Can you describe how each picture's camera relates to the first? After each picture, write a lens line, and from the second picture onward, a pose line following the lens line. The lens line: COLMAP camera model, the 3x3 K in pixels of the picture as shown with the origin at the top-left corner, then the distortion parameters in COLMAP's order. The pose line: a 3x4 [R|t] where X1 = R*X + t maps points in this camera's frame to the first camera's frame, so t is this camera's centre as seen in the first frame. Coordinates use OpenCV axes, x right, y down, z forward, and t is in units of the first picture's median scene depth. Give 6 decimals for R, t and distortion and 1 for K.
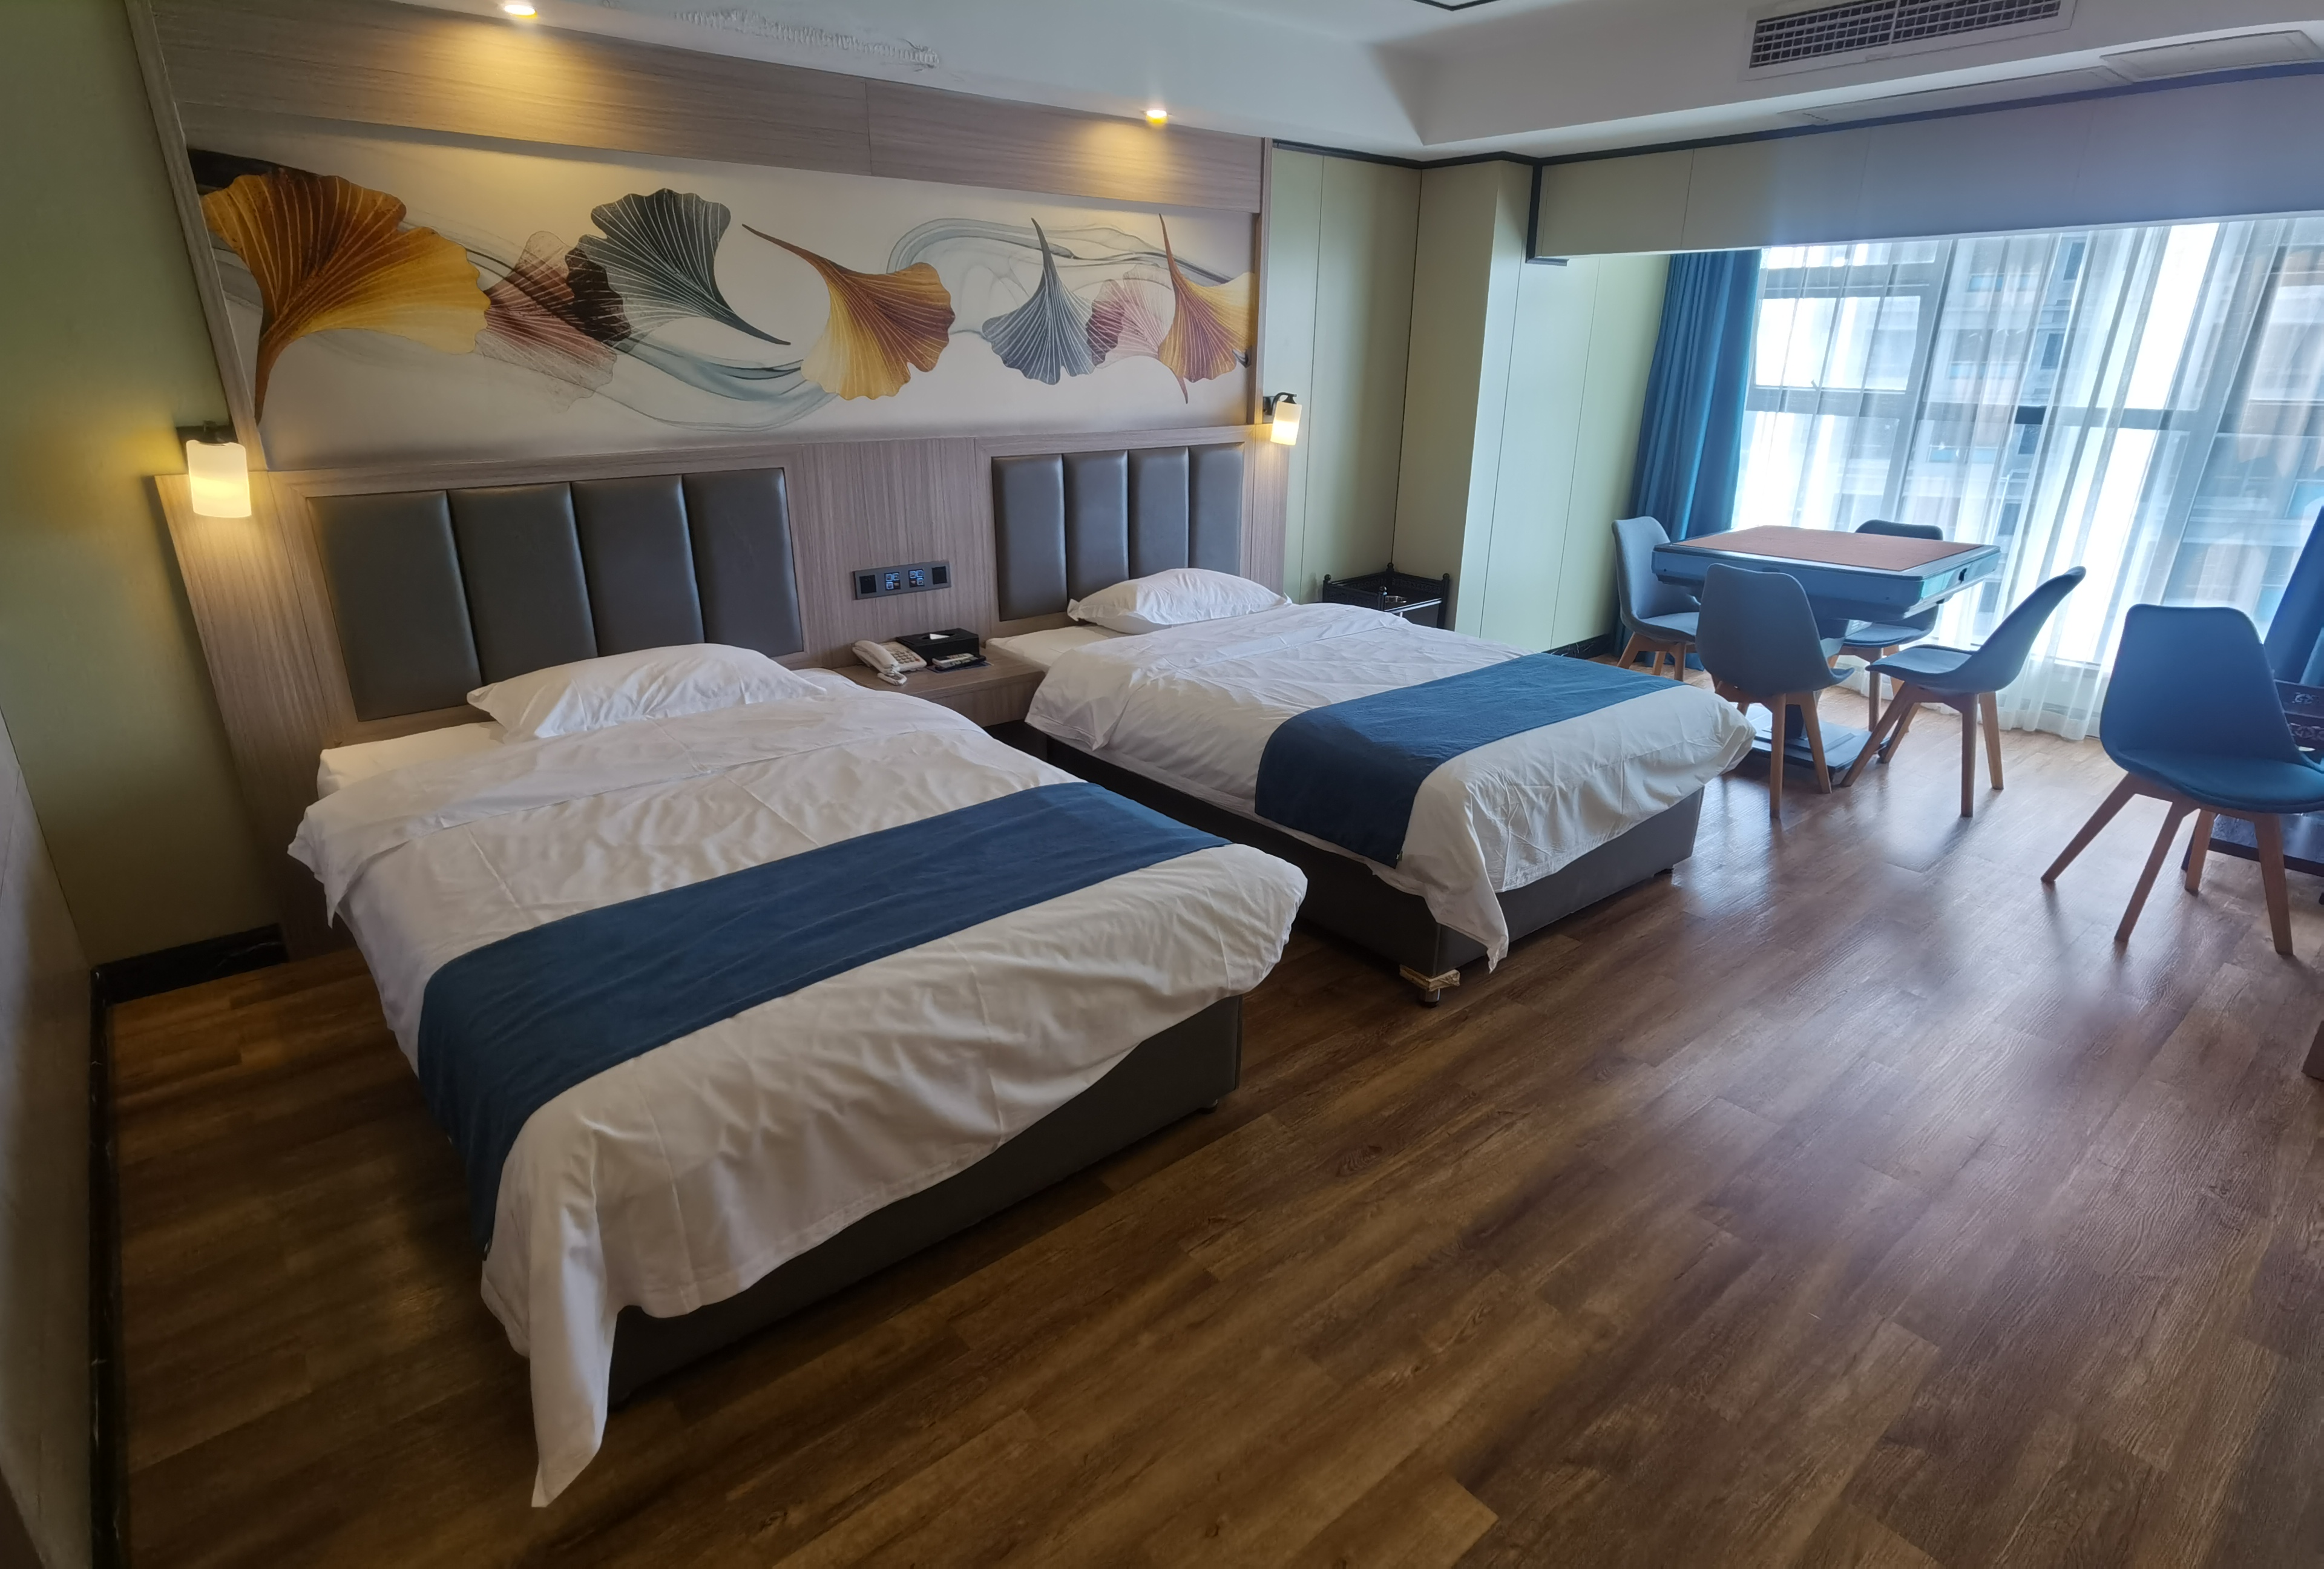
lens RADIAL K [[1191.7, 0, 1164.4], [0, 1191.7, 772.8], [0, 0, 1]] dist [-0.001551, 0.008344]
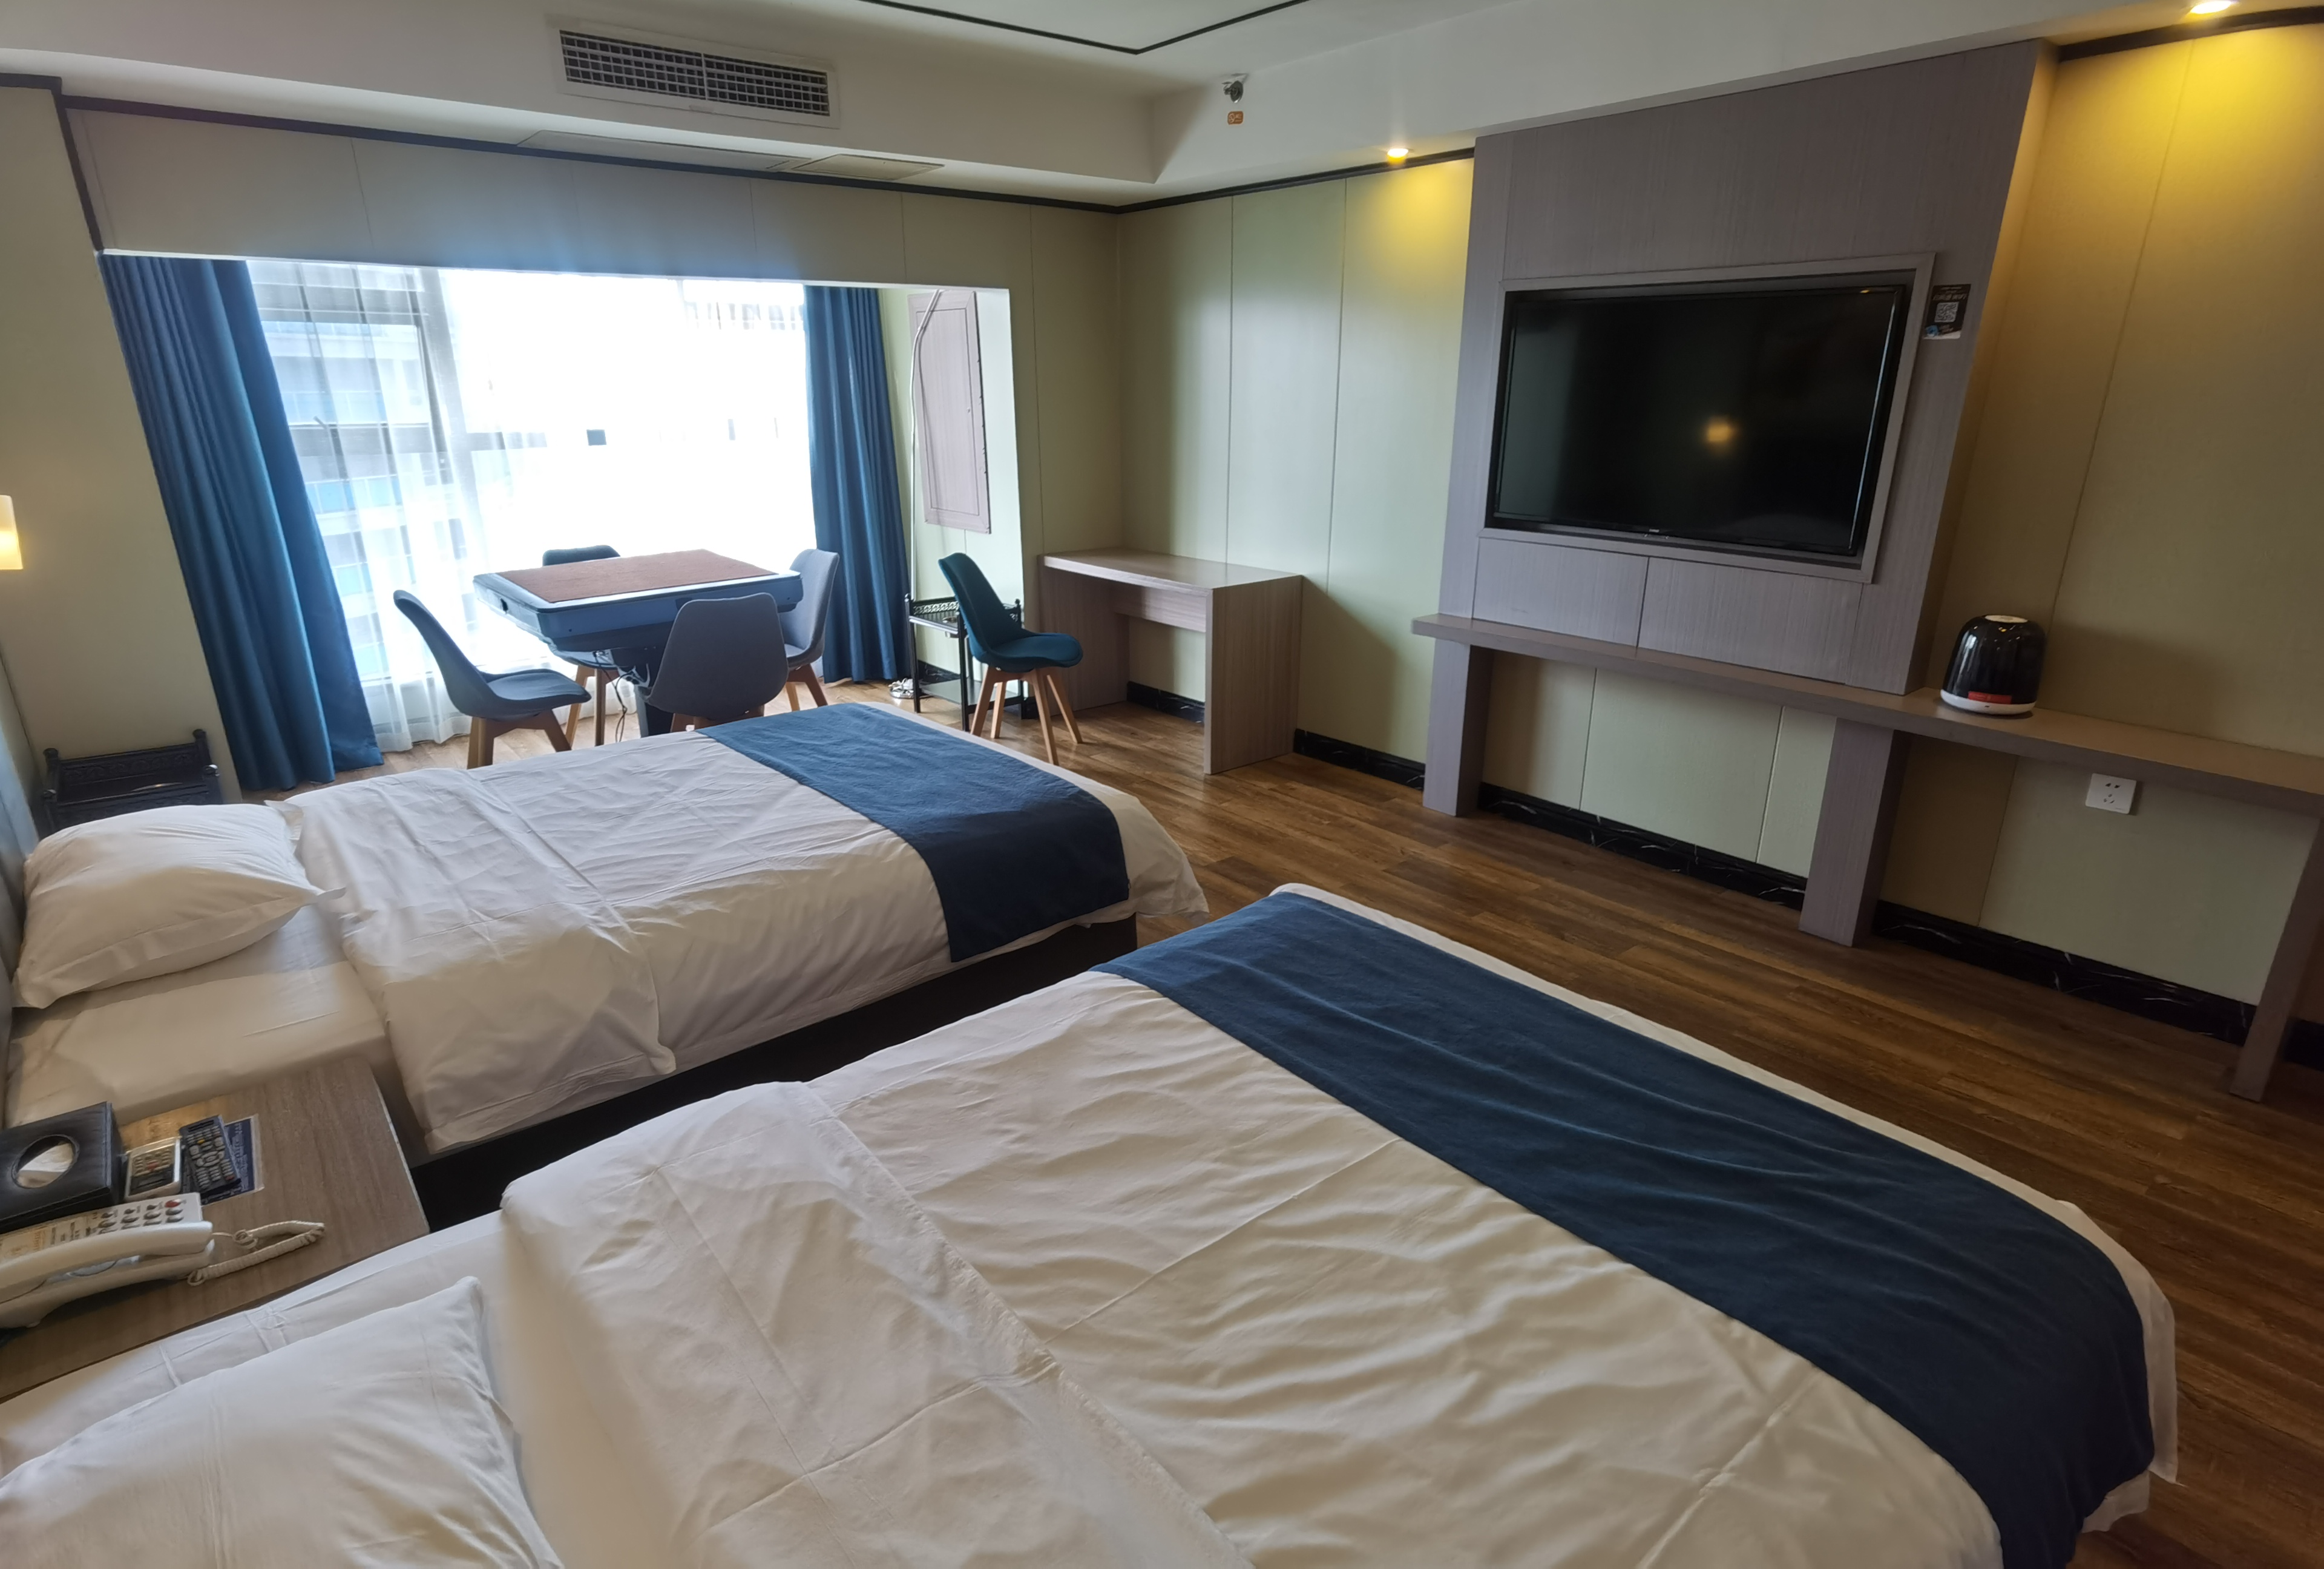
lens RADIAL K [[1191.7, 0, 1150.8], [0, 1191.7, 764.6], [0, 0, 1]] dist [-0.001551, 0.008344]
pose [[0.020418, -0.329145, 0.944059, -0.631637], [0.346688, 0.887999, 0.302101, -0.278192], [-0.937758, 0.321125, 0.132242, 0.714146]]
